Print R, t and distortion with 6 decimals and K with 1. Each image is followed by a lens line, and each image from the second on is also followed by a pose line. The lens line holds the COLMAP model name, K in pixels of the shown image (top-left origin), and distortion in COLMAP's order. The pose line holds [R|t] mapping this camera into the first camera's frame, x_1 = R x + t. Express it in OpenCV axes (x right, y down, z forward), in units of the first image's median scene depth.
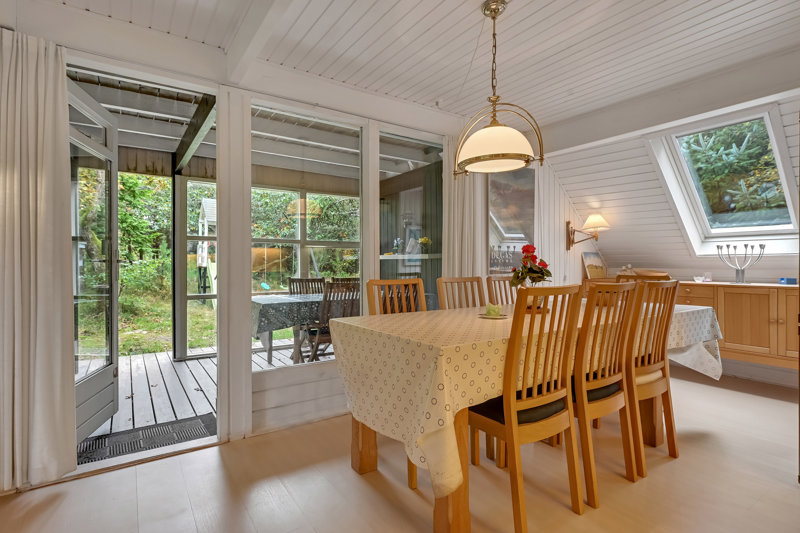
lens RADIAL K [[407.3, 0, 405.2], [0, 407.3, 262.9], [0, 0, 1]] dist [-0.005060, 0.000673]
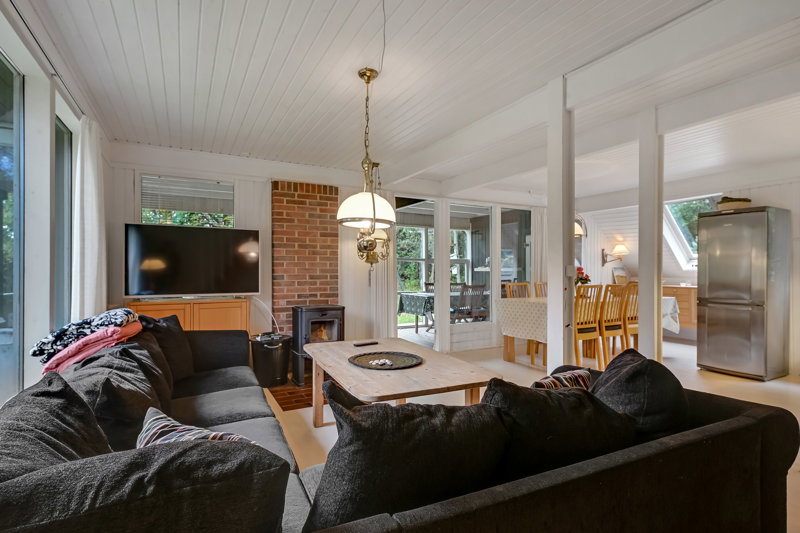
lens RADIAL K [[407.3, 0, 396.3], [0, 407.3, 270.9], [0, 0, 1]] dist [-0.005060, 0.000673]
pose [[0.993661, 0.000157, -0.112422, -0.418926], [0.000057, 0.999998, 0.001896, -0.027829], [0.112422, -0.001890, 0.993659, -1.243791]]
